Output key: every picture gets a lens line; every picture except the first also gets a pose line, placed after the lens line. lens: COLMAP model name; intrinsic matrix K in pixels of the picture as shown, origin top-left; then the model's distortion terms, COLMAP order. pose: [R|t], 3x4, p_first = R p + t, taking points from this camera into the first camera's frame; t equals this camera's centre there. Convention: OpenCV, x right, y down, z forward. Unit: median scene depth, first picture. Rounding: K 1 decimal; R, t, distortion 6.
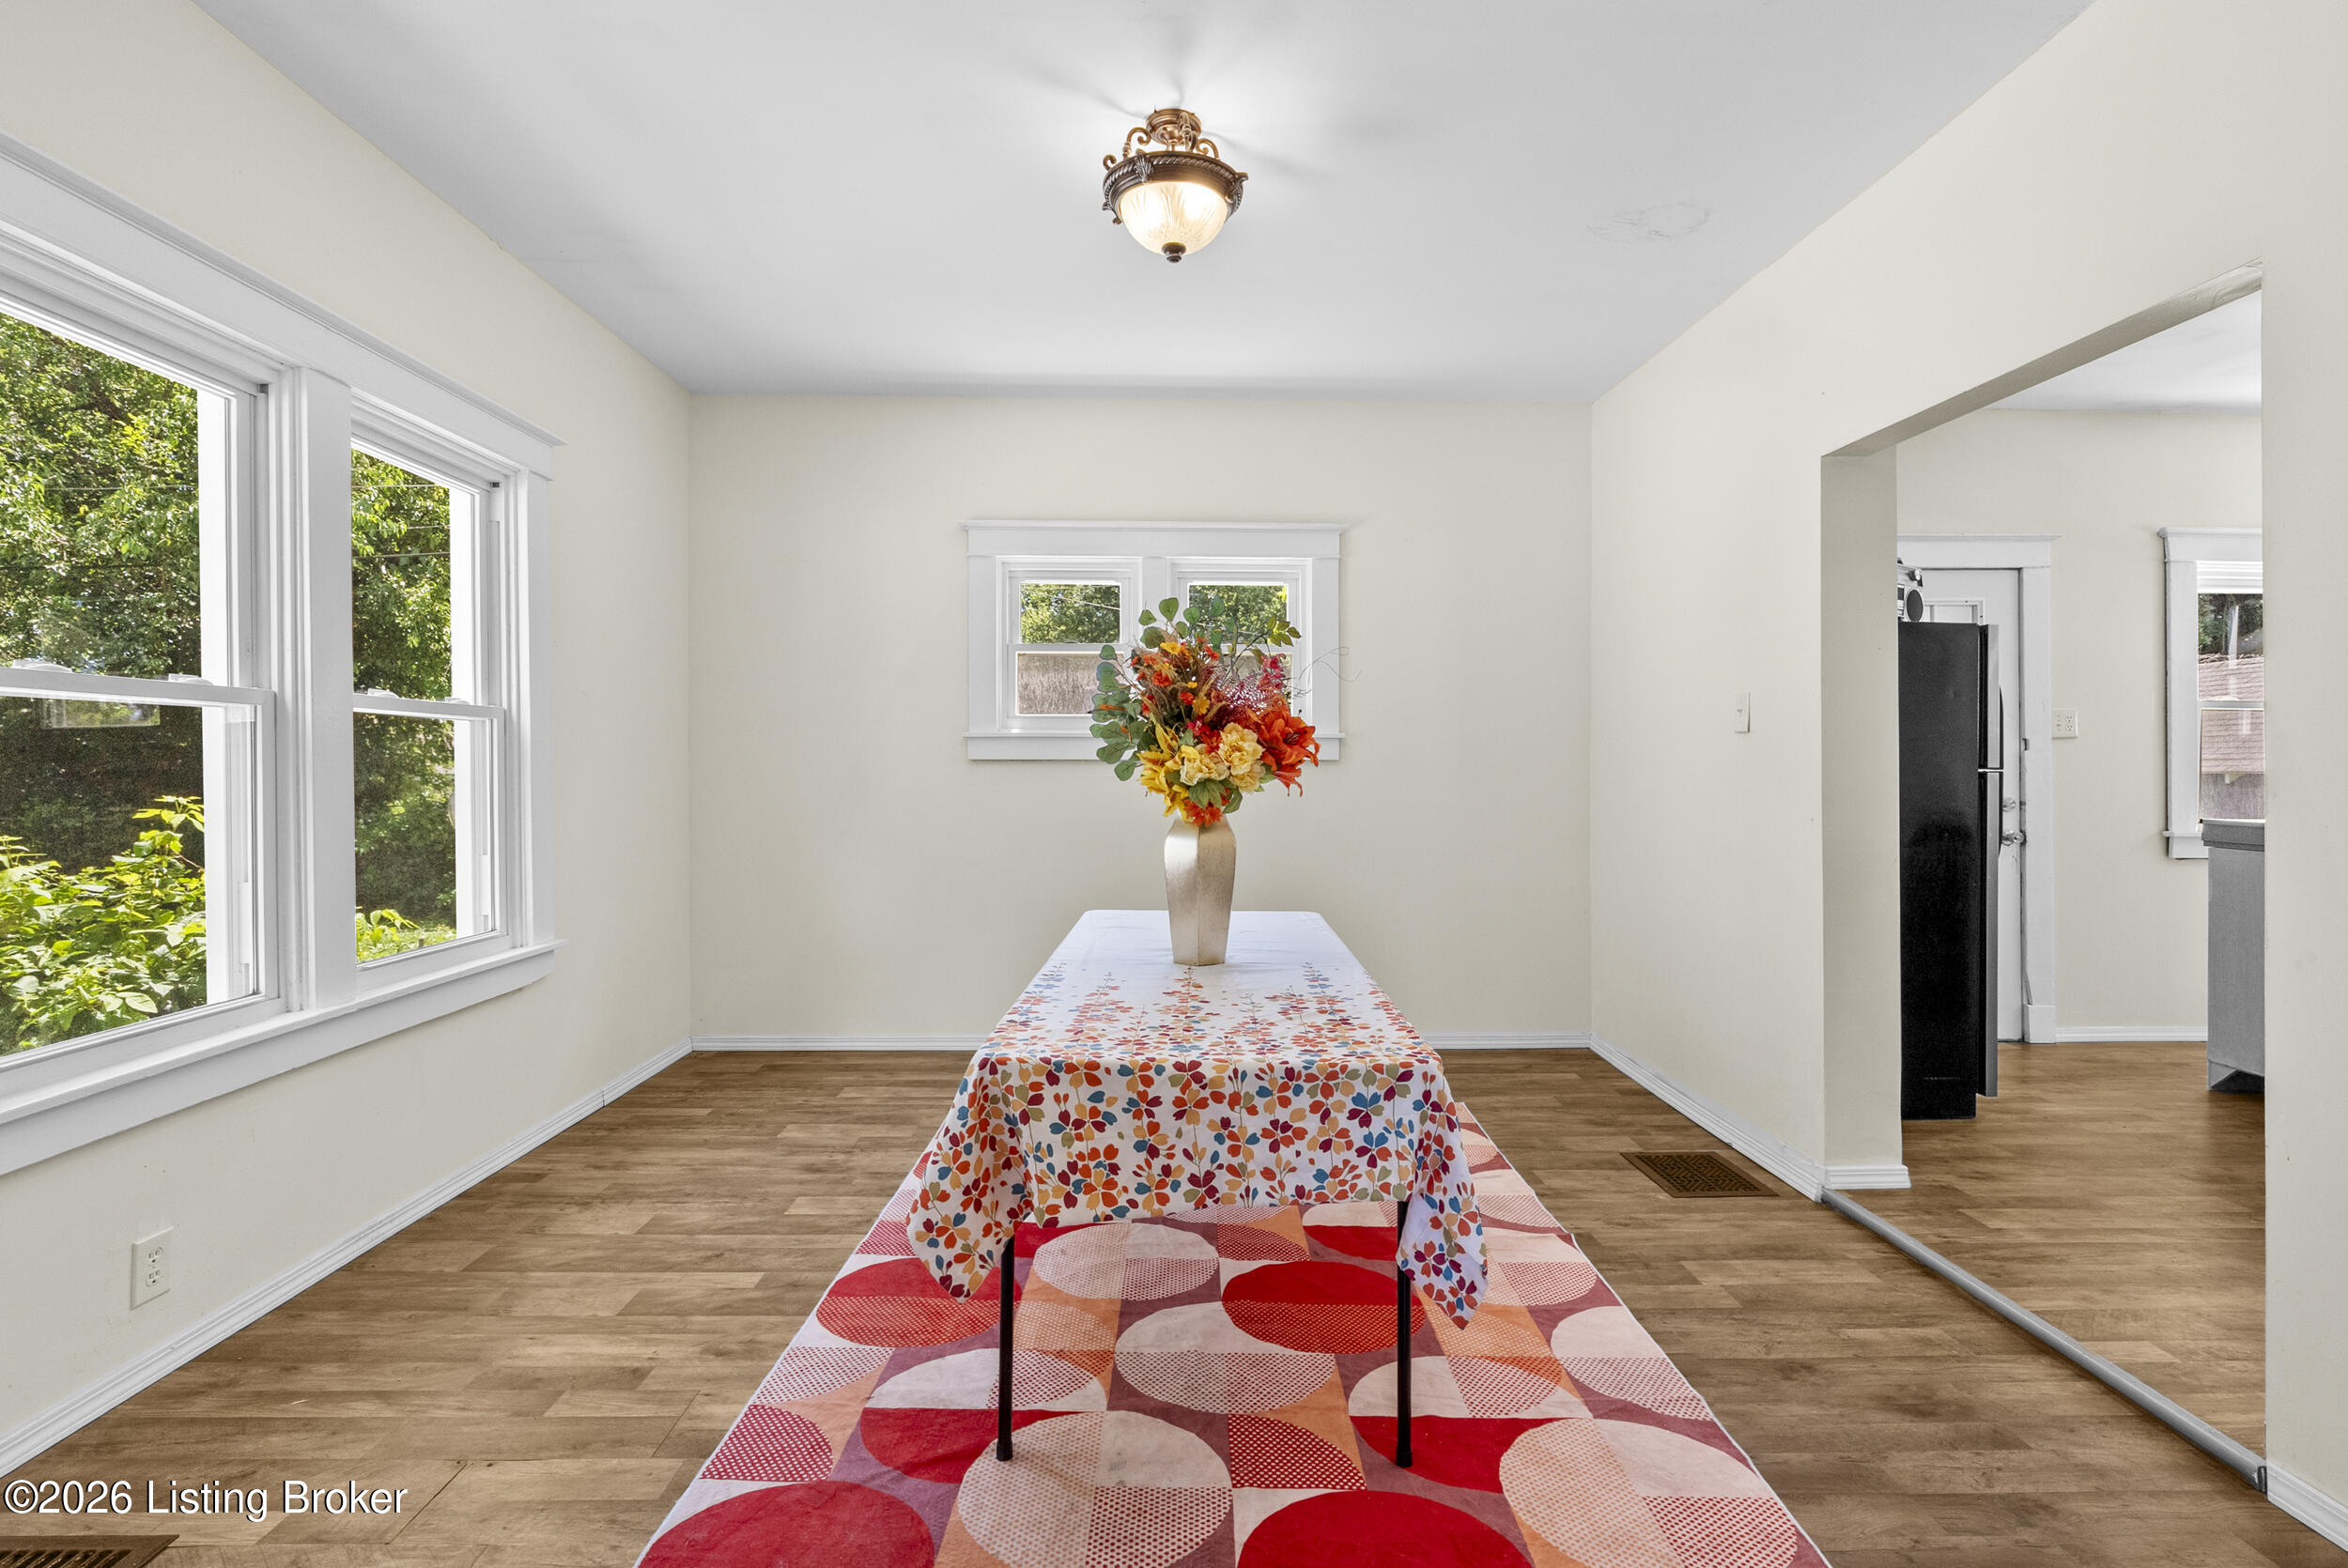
lens RADIAL K [[1051.6, 0, 1176.8], [0, 1051.6, 768.1], [0, 0, 1]] dist [-0.002424, -0.008227]
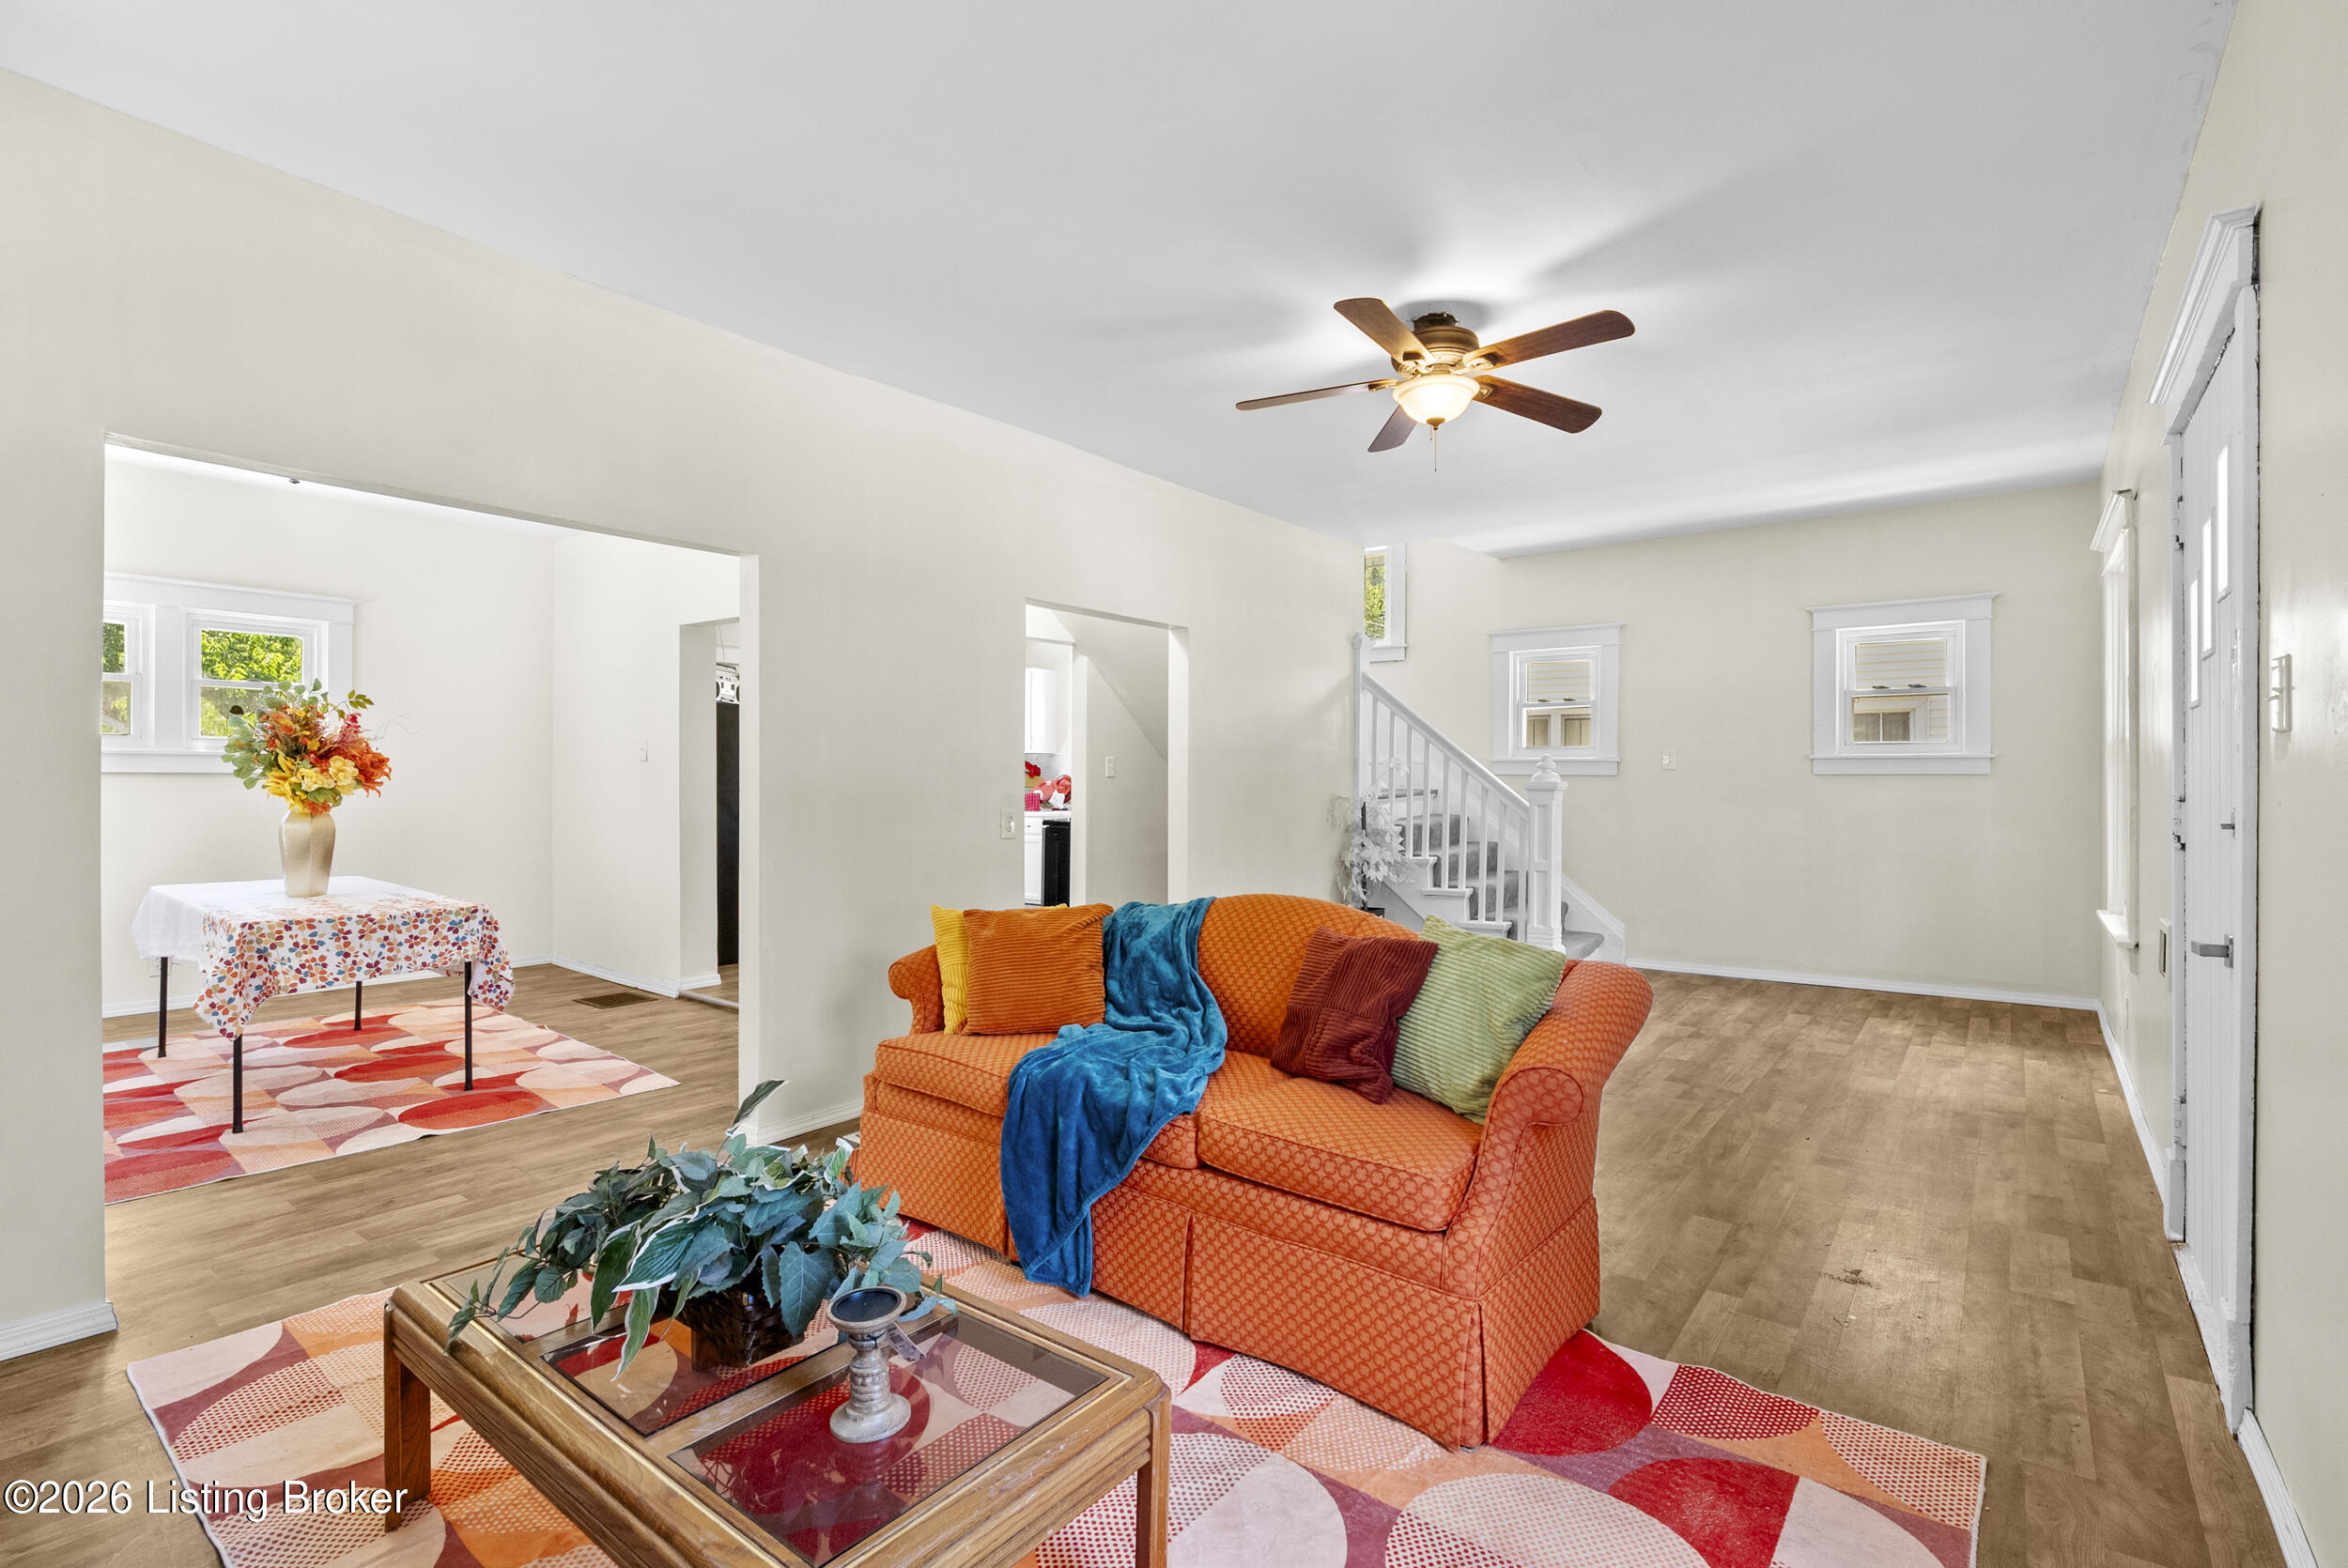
lens RADIAL K [[1083.1, 0, 1180.0], [0, 1083.1, 774.1], [0, 0, 1]] dist [-0.003255, 0.000516]
pose [[0.616884, 0.005918, 0.787032, -0.730526], [-0.003083, 0.999982, -0.005102, -0.010996], [-0.787048, 0.000721, 0.616891, -1.778151]]
